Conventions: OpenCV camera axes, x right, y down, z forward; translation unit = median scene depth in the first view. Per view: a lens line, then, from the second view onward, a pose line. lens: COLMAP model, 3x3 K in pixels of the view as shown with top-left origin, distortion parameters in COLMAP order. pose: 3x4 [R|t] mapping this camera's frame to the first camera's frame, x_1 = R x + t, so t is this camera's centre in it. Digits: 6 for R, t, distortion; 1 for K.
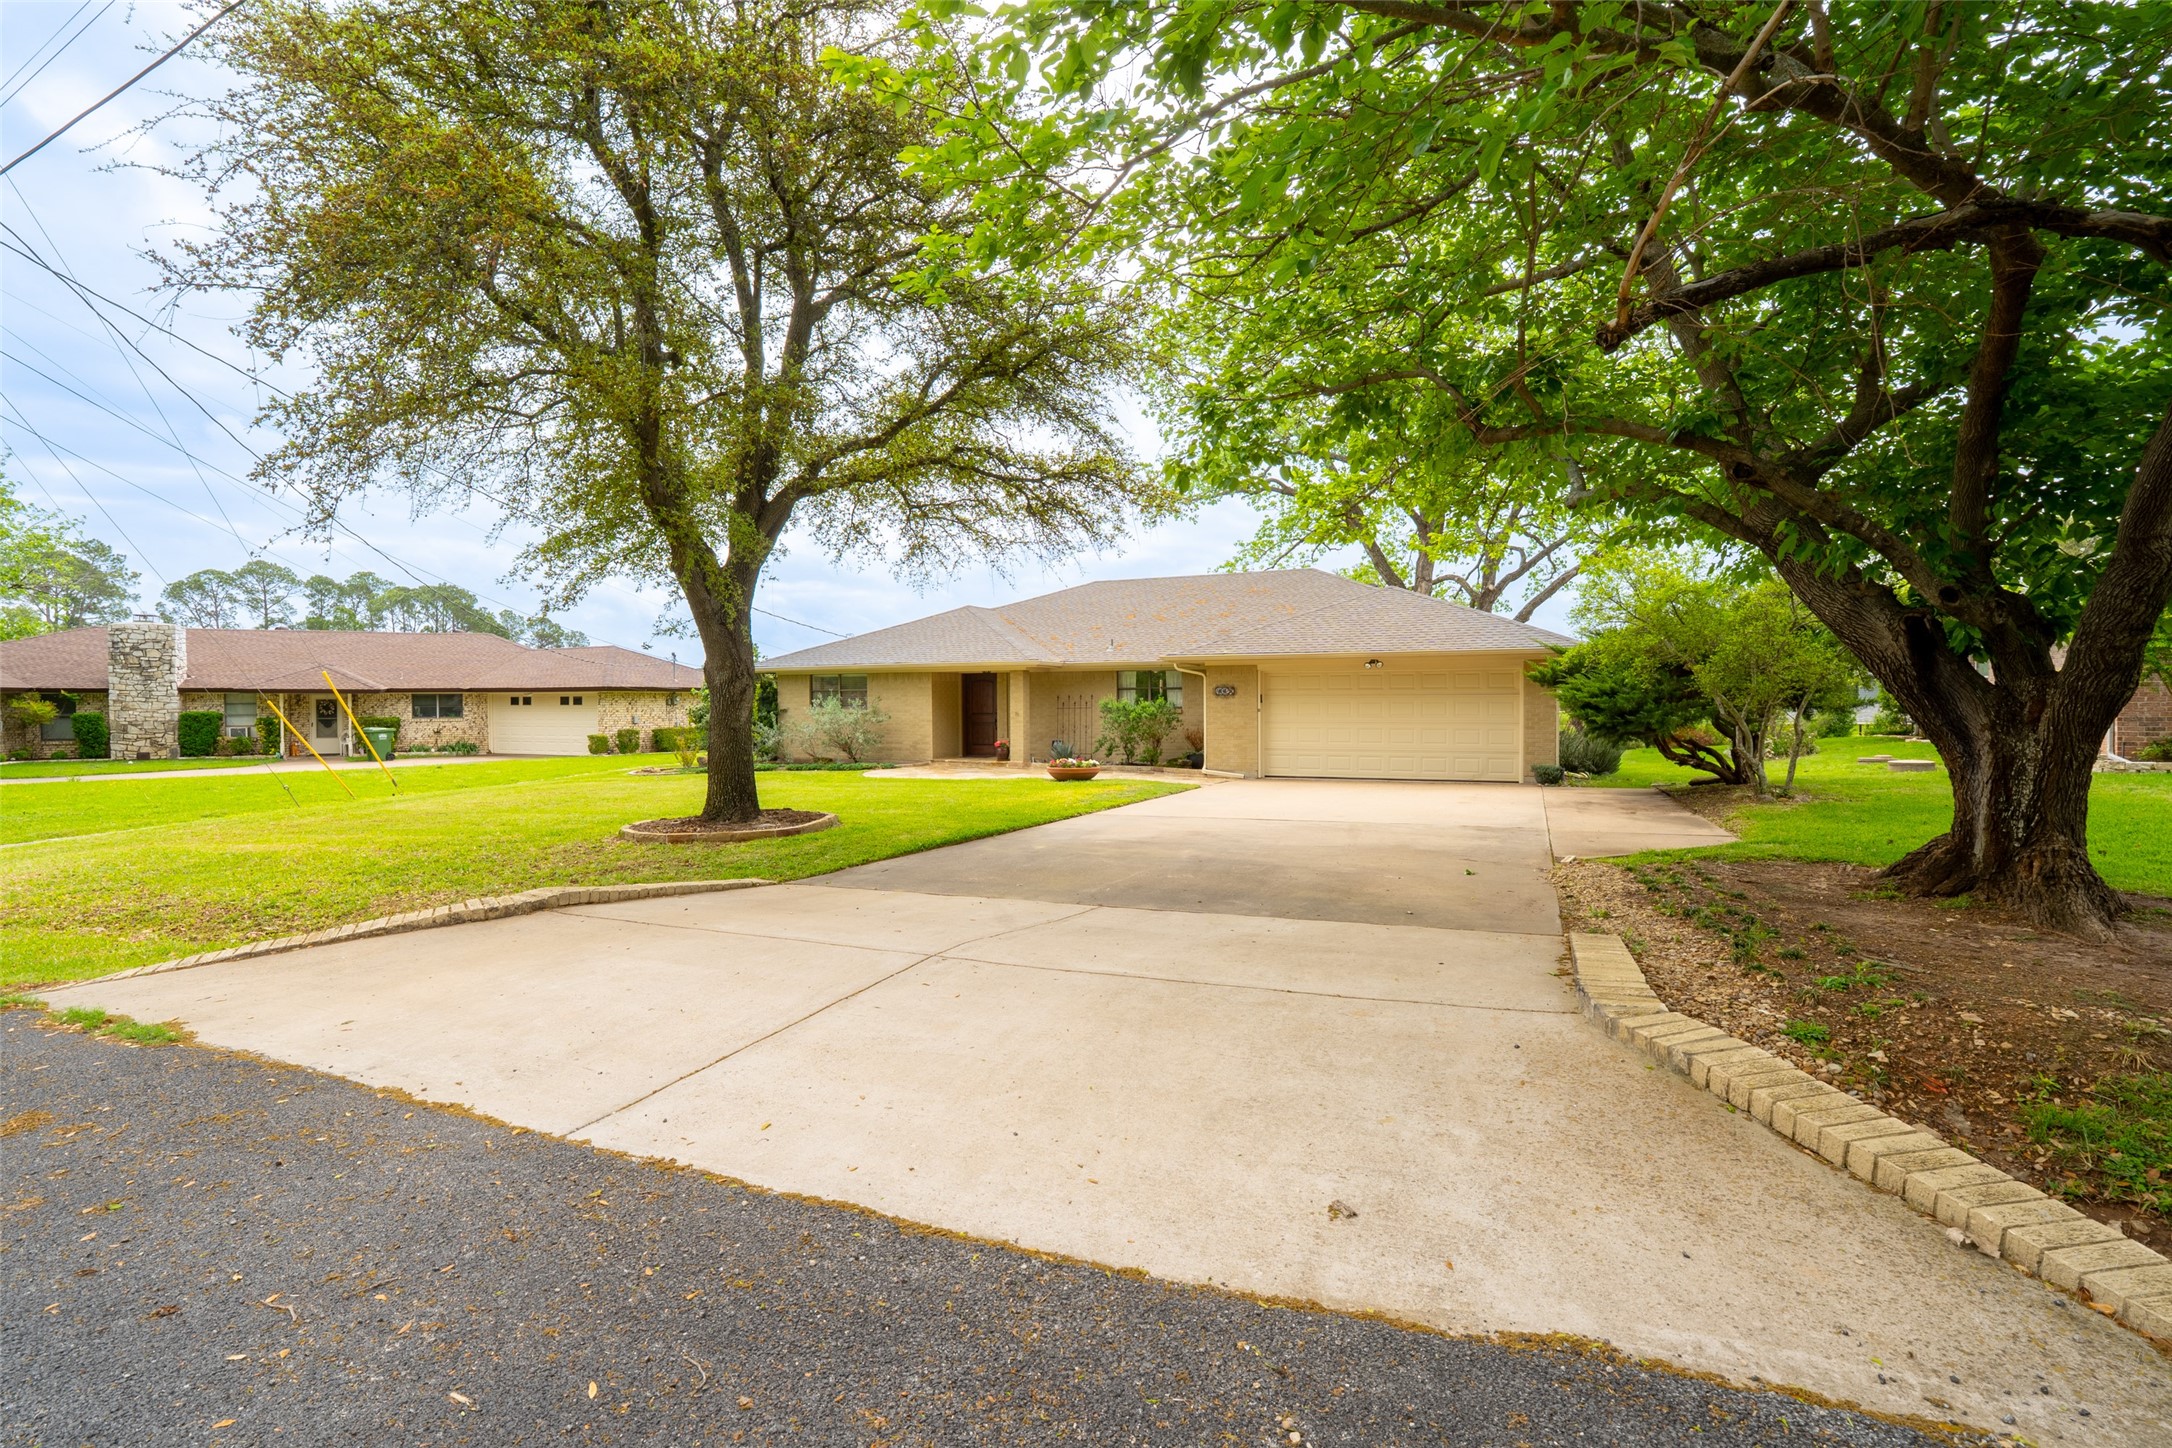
lens RADIAL K [[1009.0, 0, 1089.6], [0, 1009.0, 721.0], [0, 0, 1]] dist [-0.060595, 0.018302]
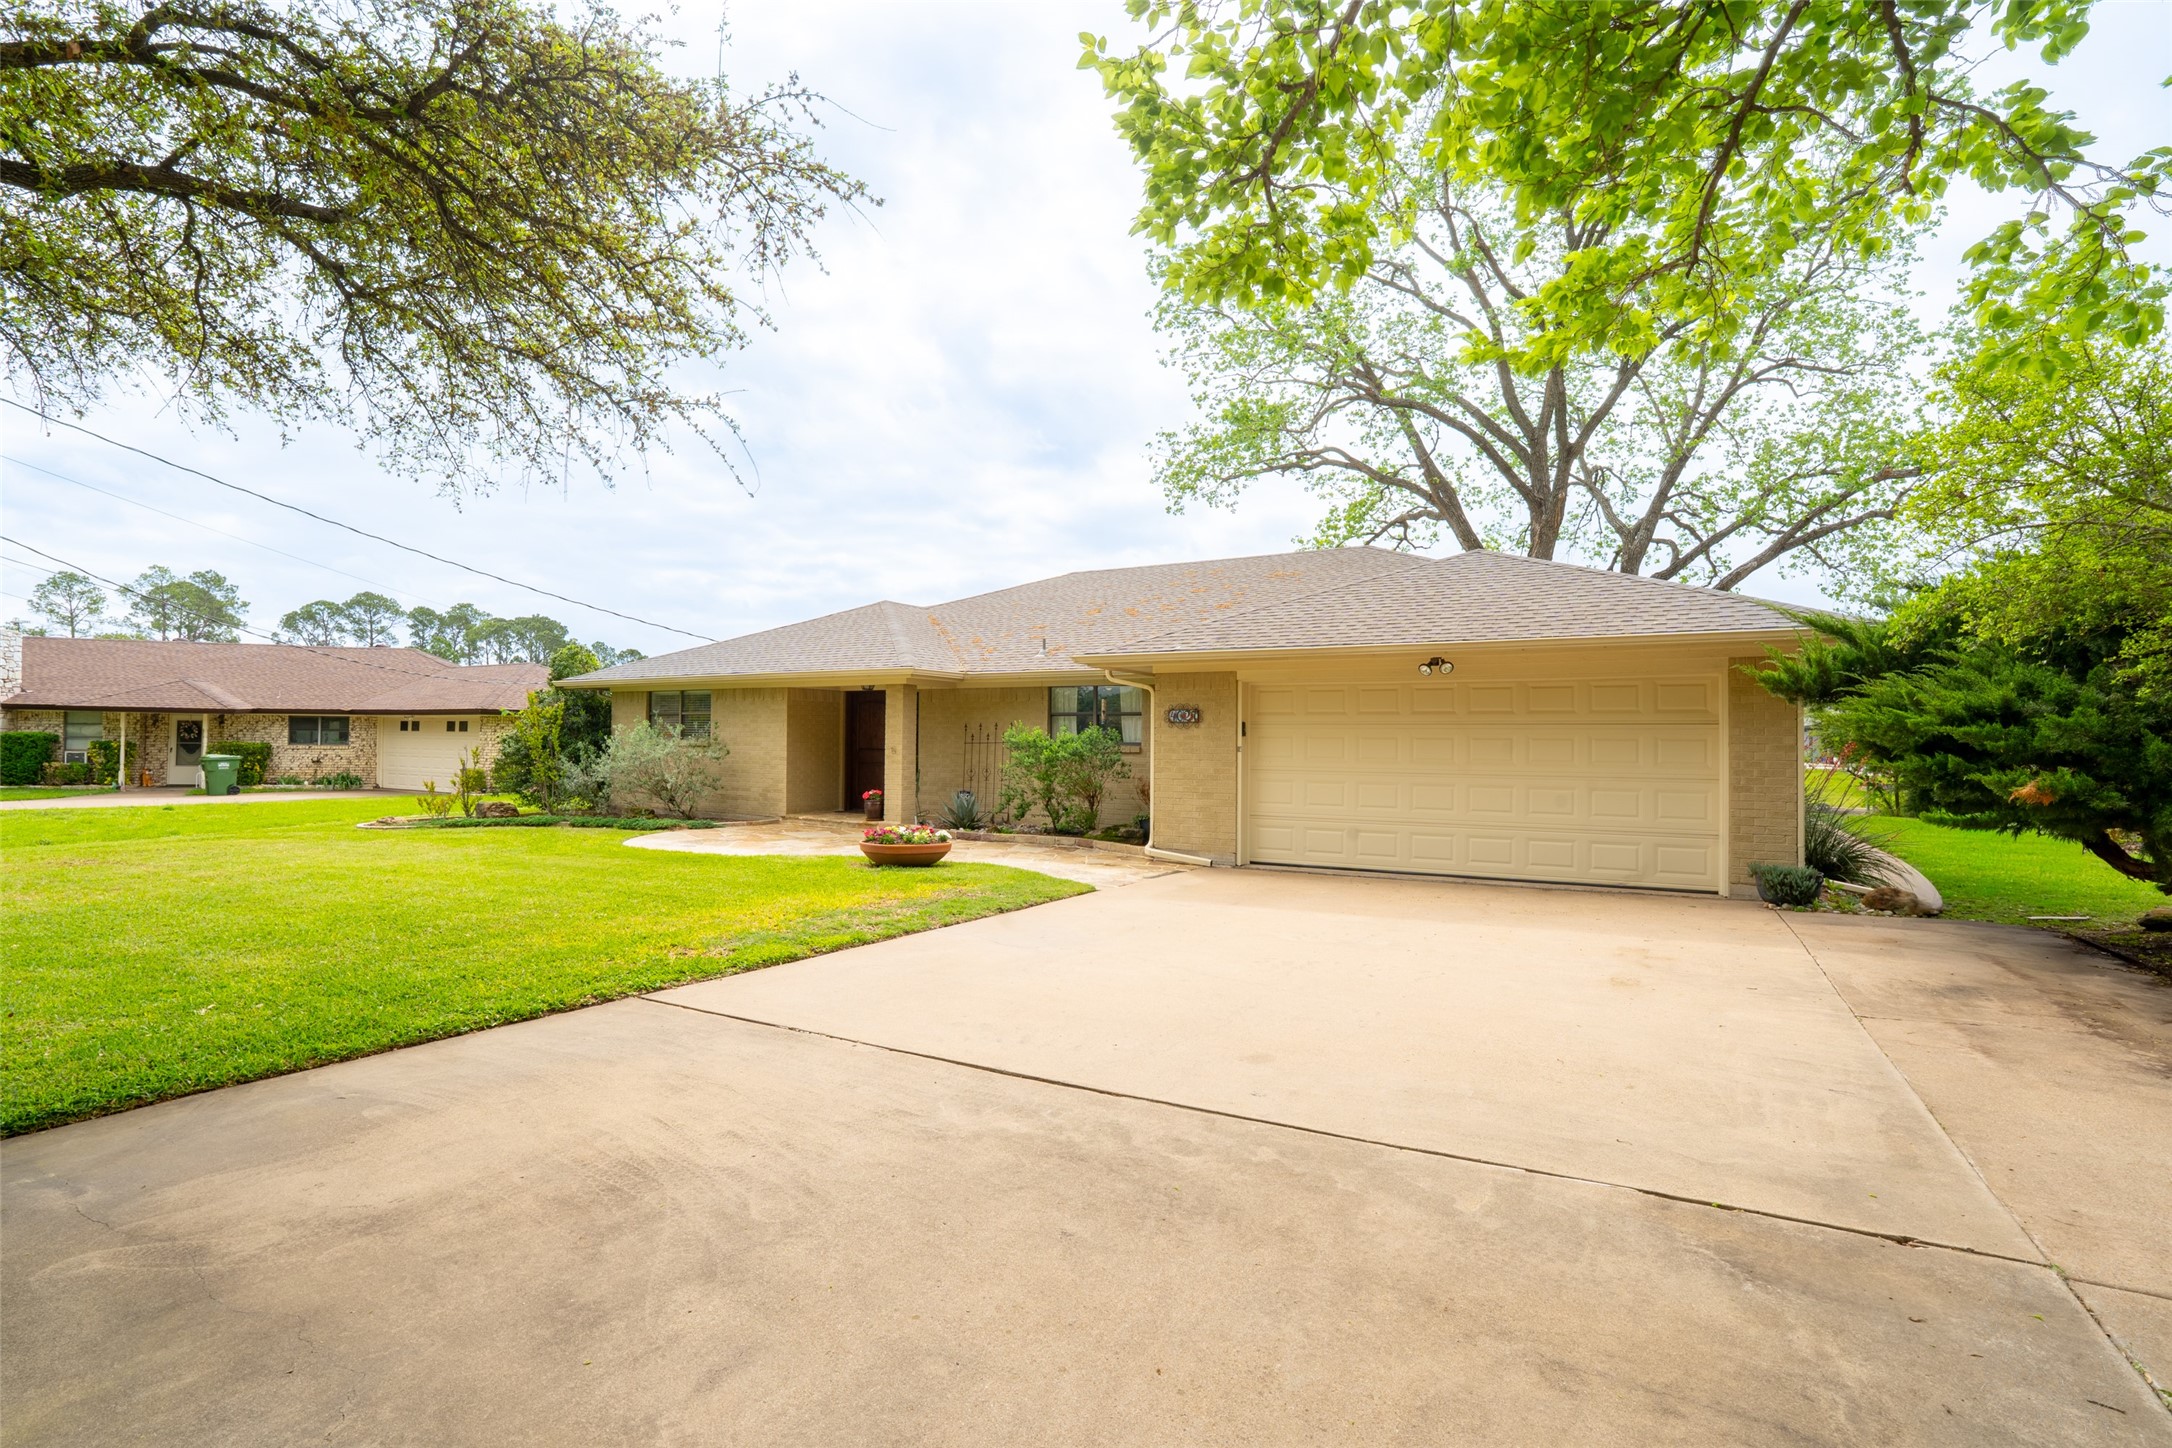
lens RADIAL K [[1009.0, 0, 1092.2], [0, 1009.0, 719.7], [0, 0, 1]] dist [-0.060595, 0.018302]
pose [[0.994838, 0.012174, -0.100739, 0.082801], [-0.016289, 0.999062, -0.040127, -0.001729], [0.100156, 0.041561, 0.994103, 0.240143]]
